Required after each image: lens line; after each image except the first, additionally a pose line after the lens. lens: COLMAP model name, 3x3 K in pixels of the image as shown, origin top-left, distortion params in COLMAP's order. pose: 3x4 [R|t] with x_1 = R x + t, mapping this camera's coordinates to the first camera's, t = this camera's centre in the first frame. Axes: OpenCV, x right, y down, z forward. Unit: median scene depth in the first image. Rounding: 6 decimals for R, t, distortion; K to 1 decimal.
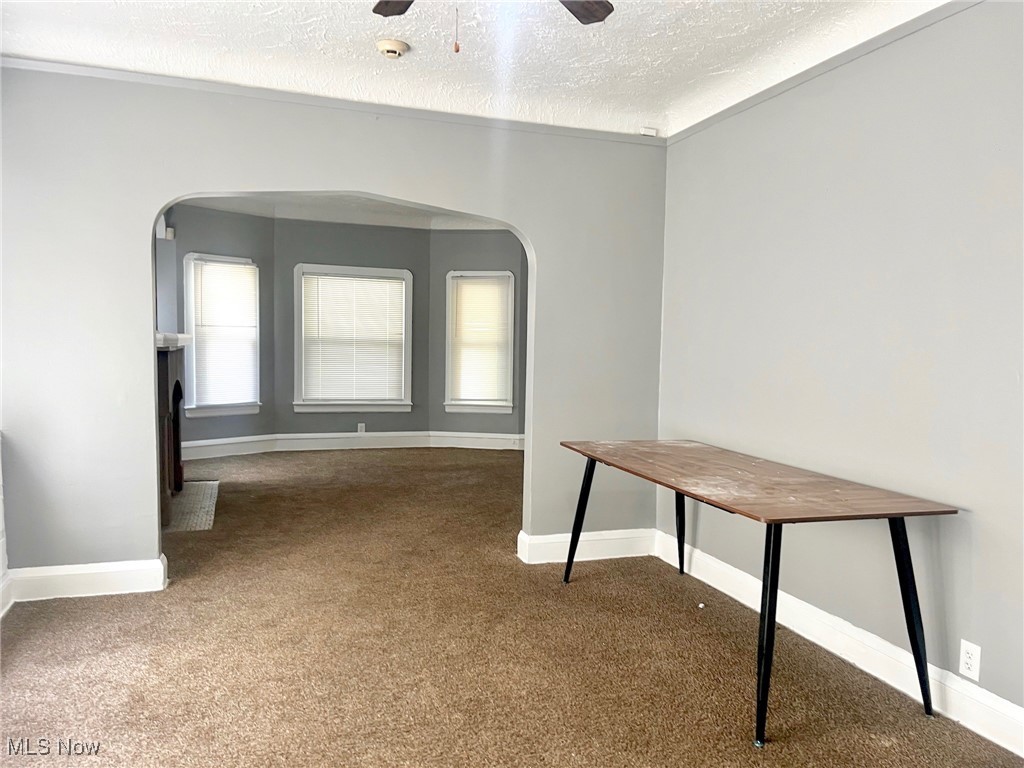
lens RADIAL K [[758.3, 0, 507.3], [0, 758.3, 388.6], [0, 0, 1]] dist [0.004080, -0.010493]
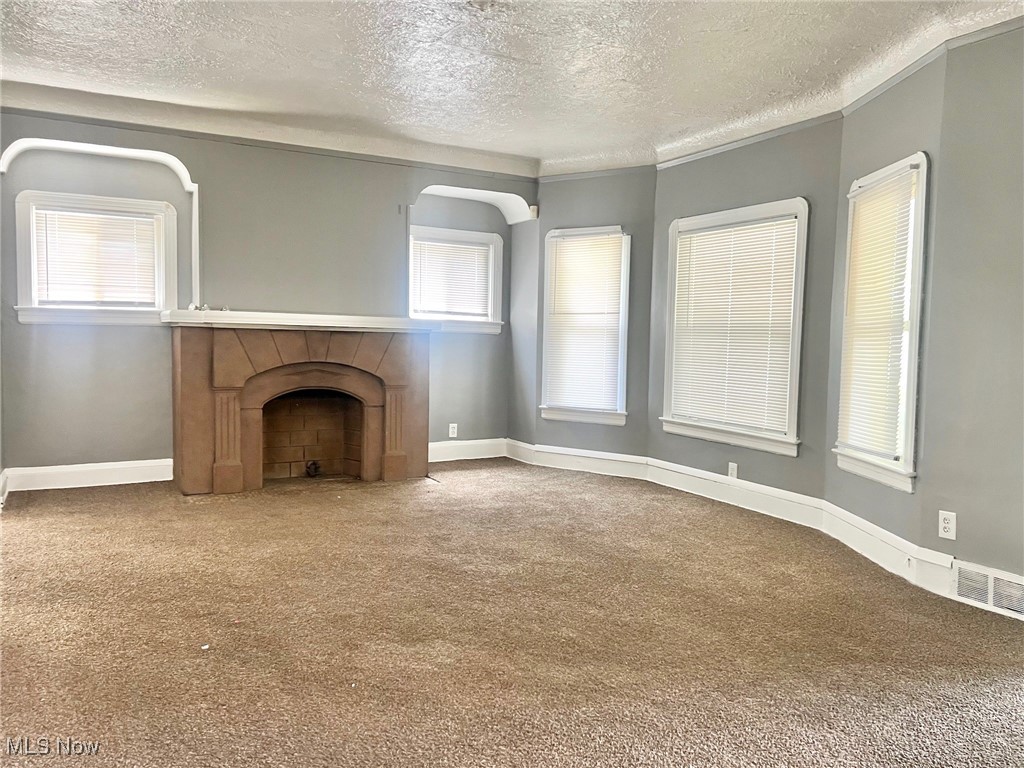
lens RADIAL K [[758.3, 0, 507.3], [0, 758.3, 388.6], [0, 0, 1]] dist [0.004080, -0.010493]
pose [[0.150090, 0.045616, -0.987619, 0.385922], [-0.086630, 0.995700, 0.032824, -0.018631], [0.984870, 0.080631, 0.153396, 0.719405]]
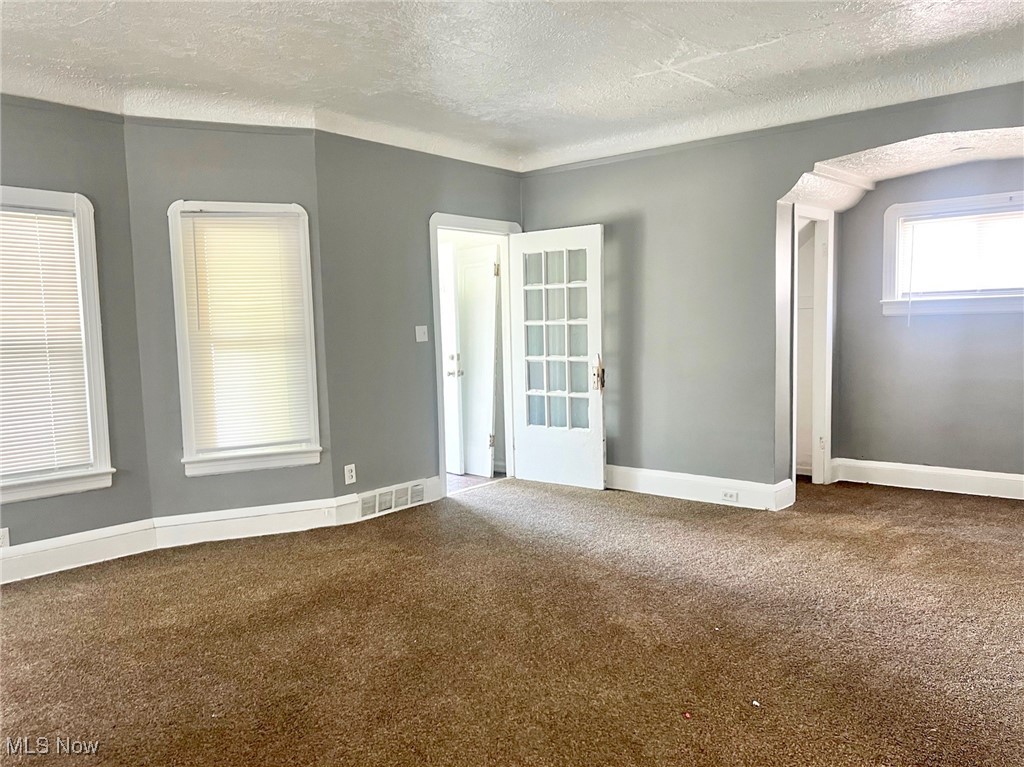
lens RADIAL K [[758.3, 0, 507.3], [0, 758.3, 388.1], [0, 0, 1]] dist [0.004080, -0.010493]
pose [[0.862489, -0.084392, 0.498990, -0.148180], [0.078630, 0.996371, 0.032602, -0.029226], [-0.499930, 0.011117, 0.865994, 0.452149]]
